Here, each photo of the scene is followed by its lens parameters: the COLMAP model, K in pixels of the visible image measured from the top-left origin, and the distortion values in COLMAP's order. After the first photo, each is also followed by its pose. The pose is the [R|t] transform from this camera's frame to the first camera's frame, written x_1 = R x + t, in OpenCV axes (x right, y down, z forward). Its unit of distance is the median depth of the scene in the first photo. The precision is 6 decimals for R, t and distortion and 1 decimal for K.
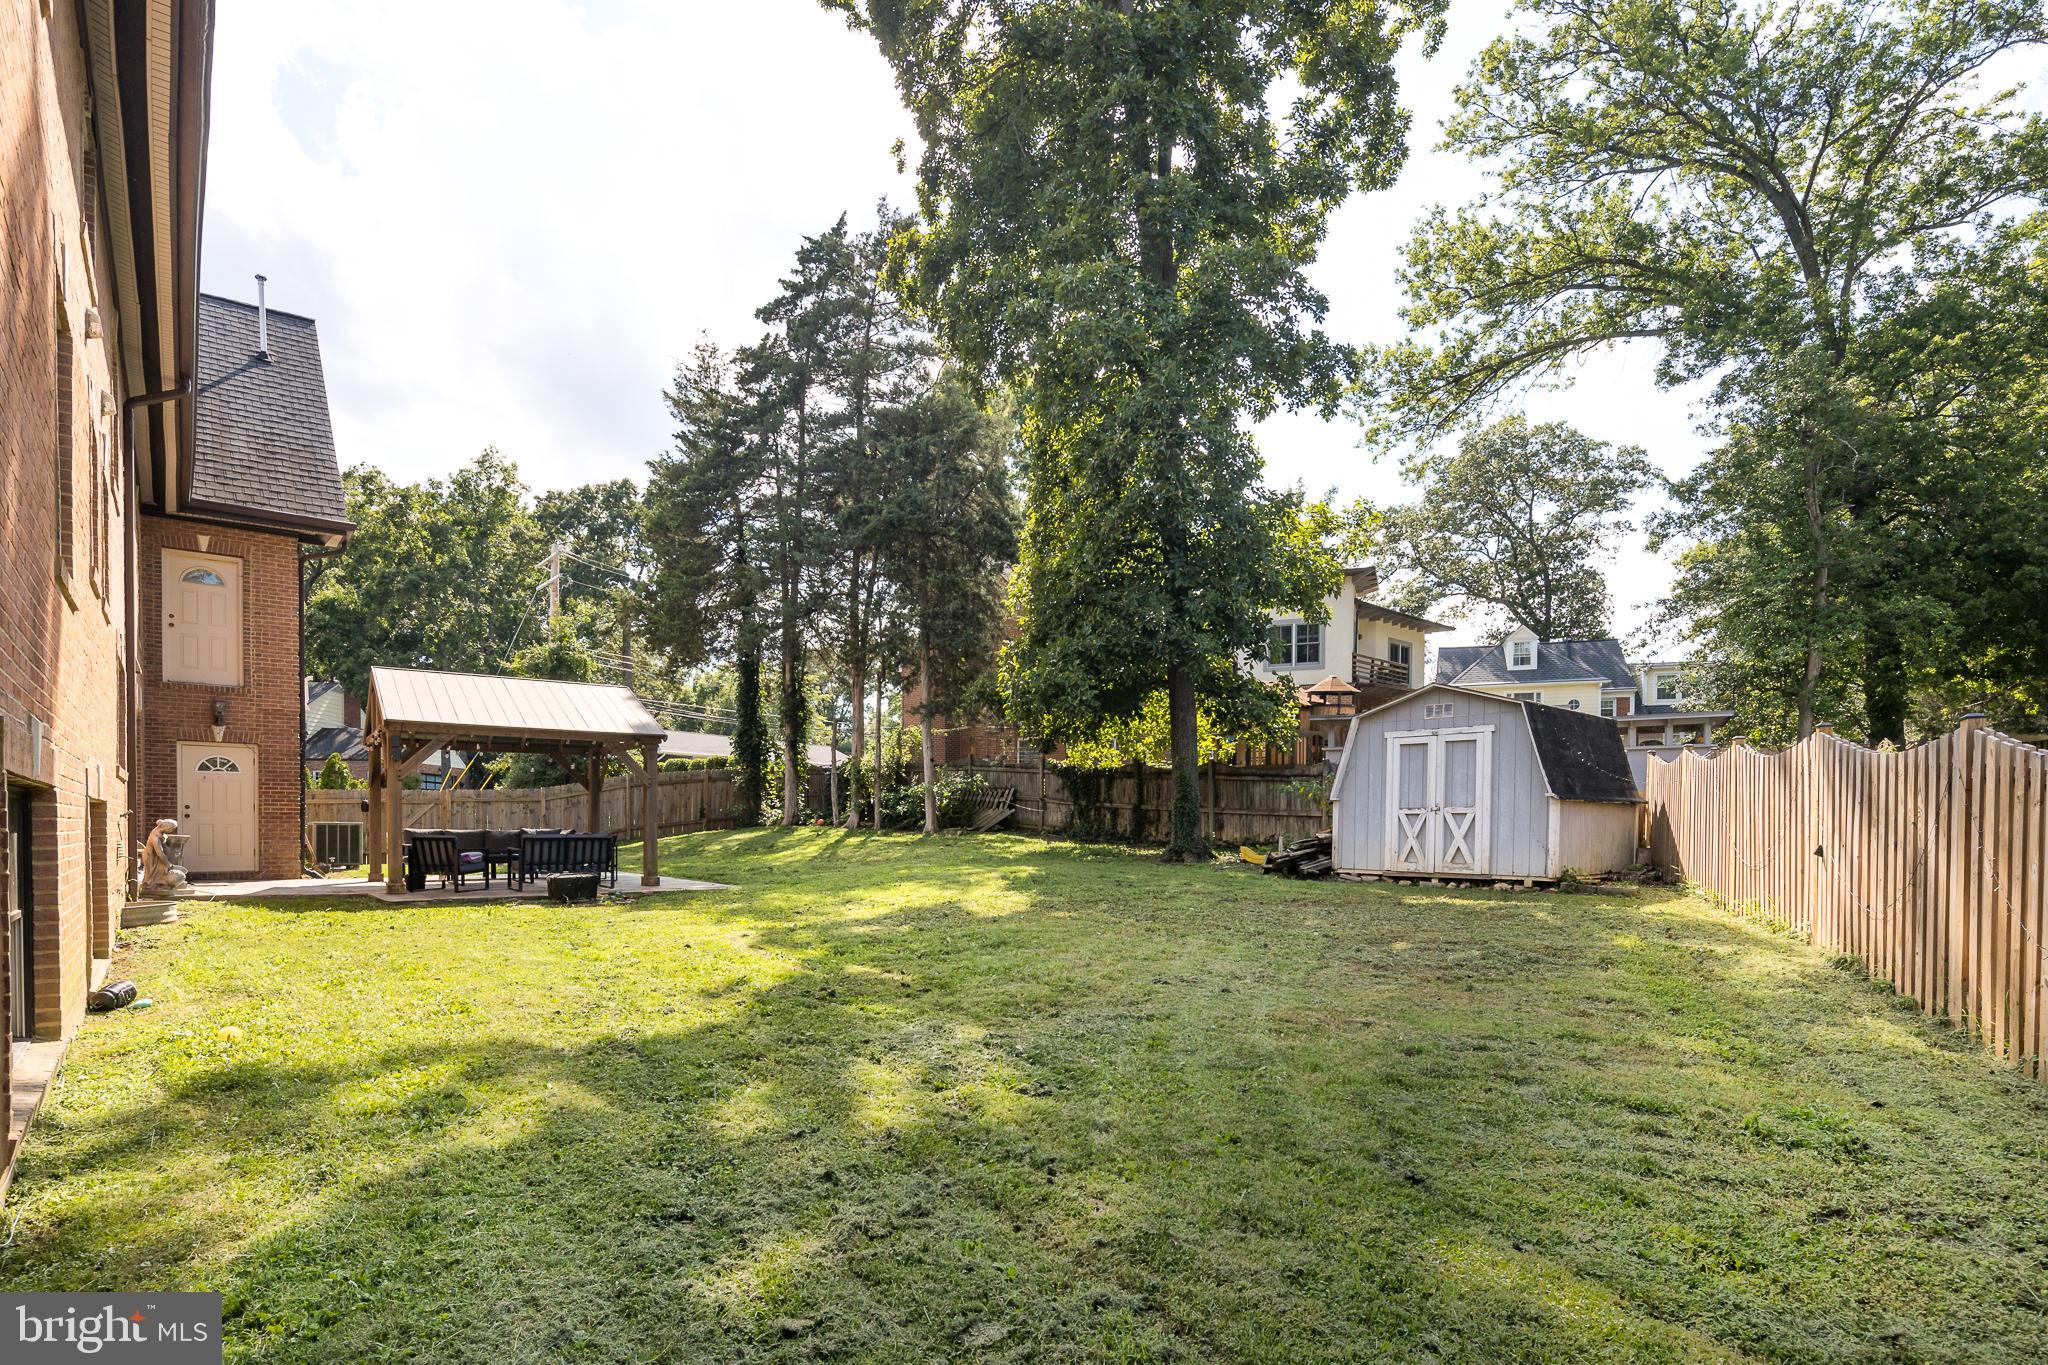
lens RADIAL K [[977.3, 0, 1025.2], [0, 977.3, 840.0], [0, 0, 1]] dist [0.000626, -0.000097]
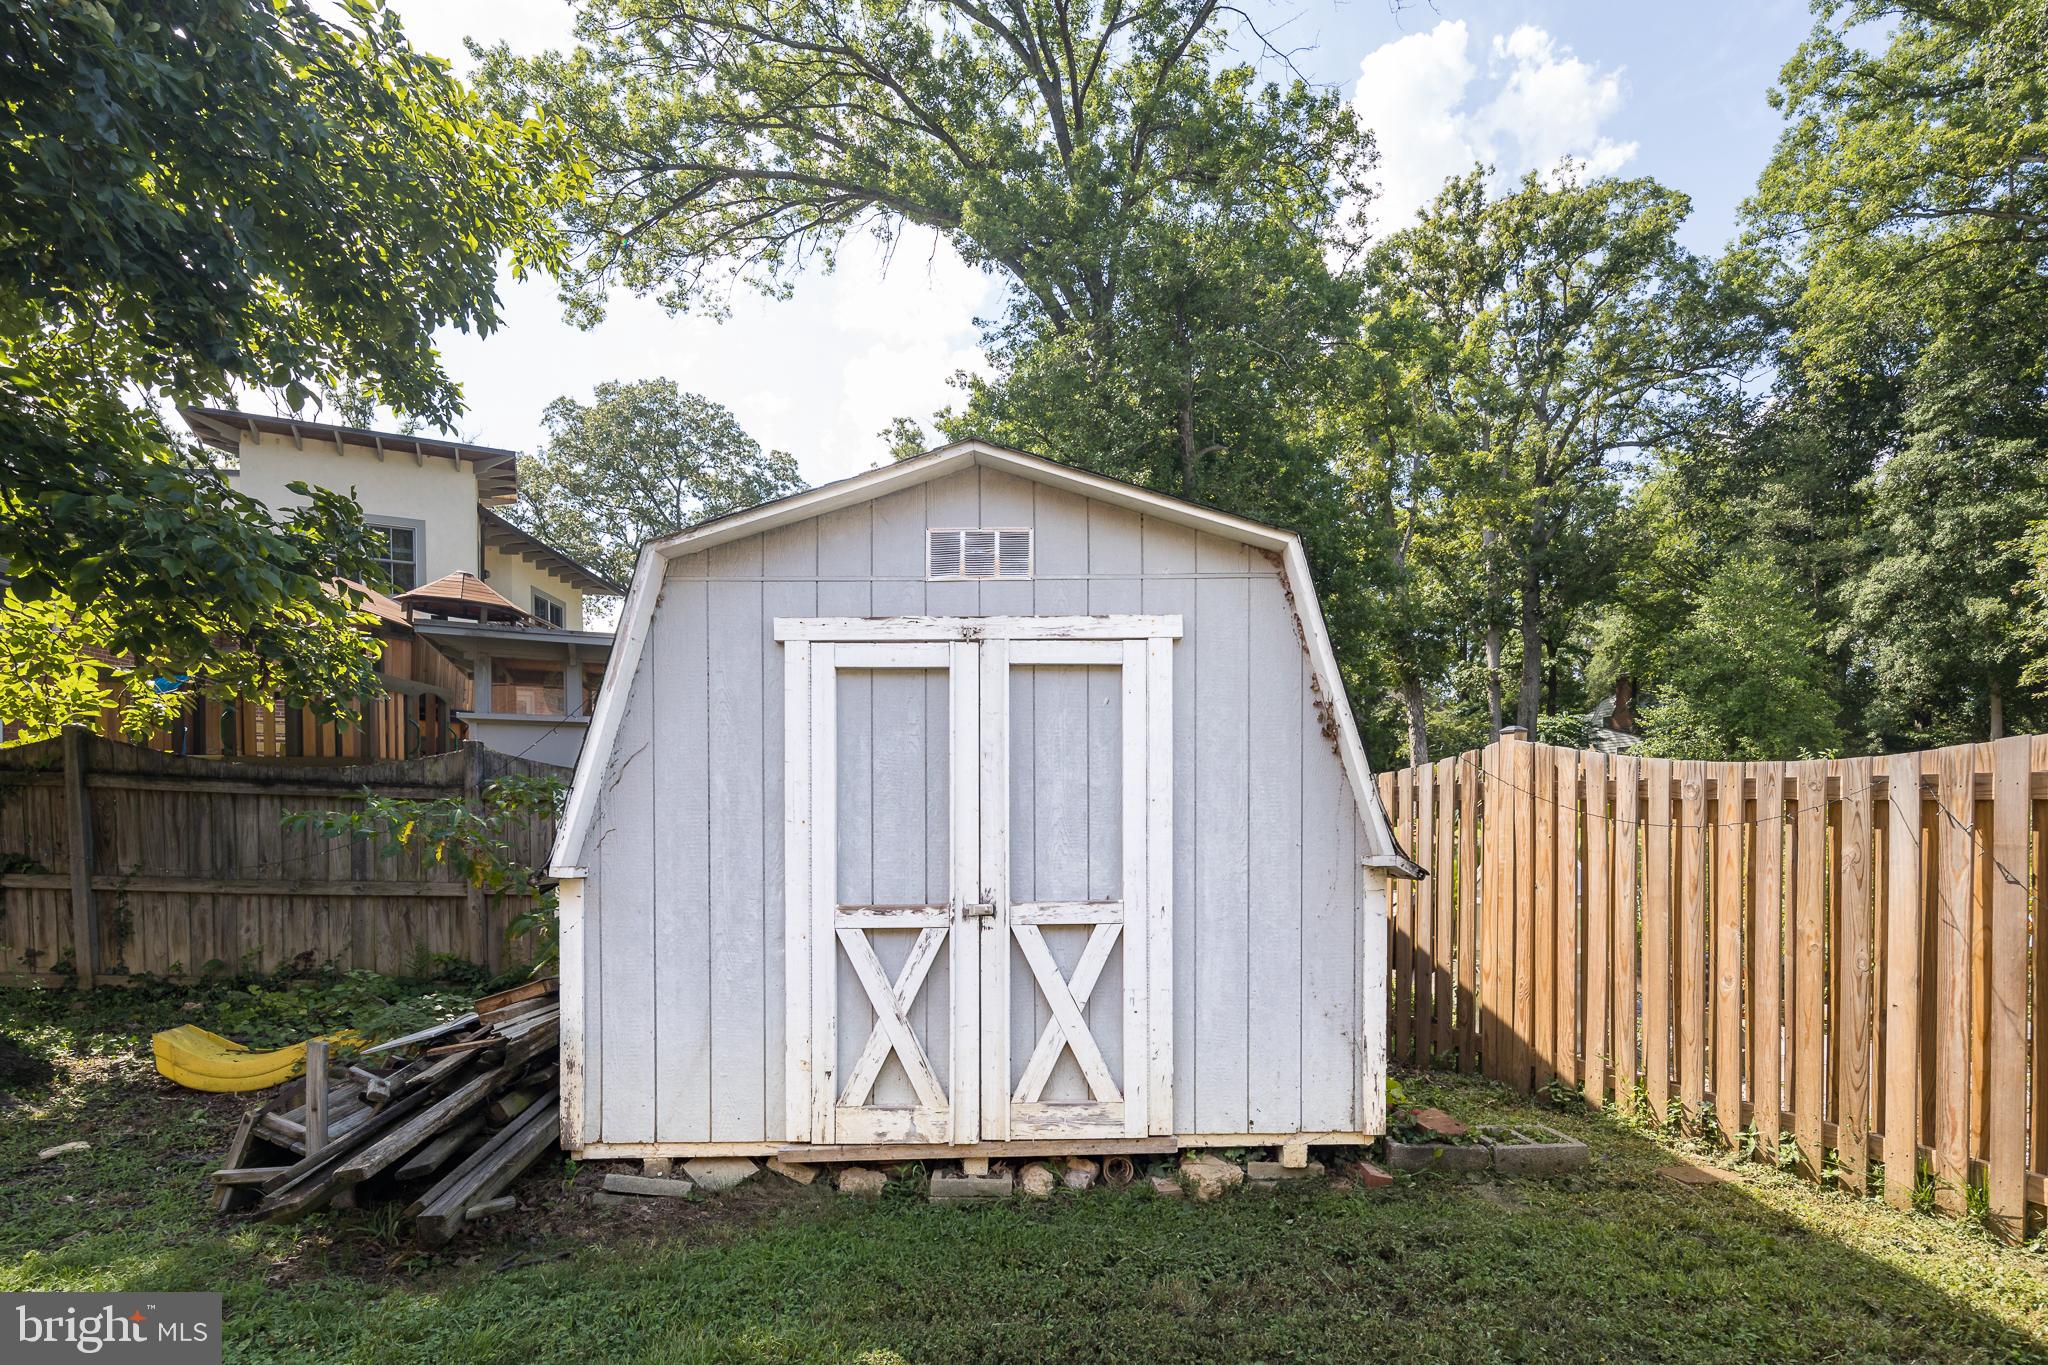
lens RADIAL K [[977.3, 0, 1025.2], [0, 977.3, 840.0], [0, 0, 1]] dist [0.000626, -0.000097]
pose [[0.654012, -0.010967, 0.756404, 0.217058], [0.028735, 0.999533, -0.010354, -0.046906], [-0.755938, 0.028507, 0.654022, 0.793676]]
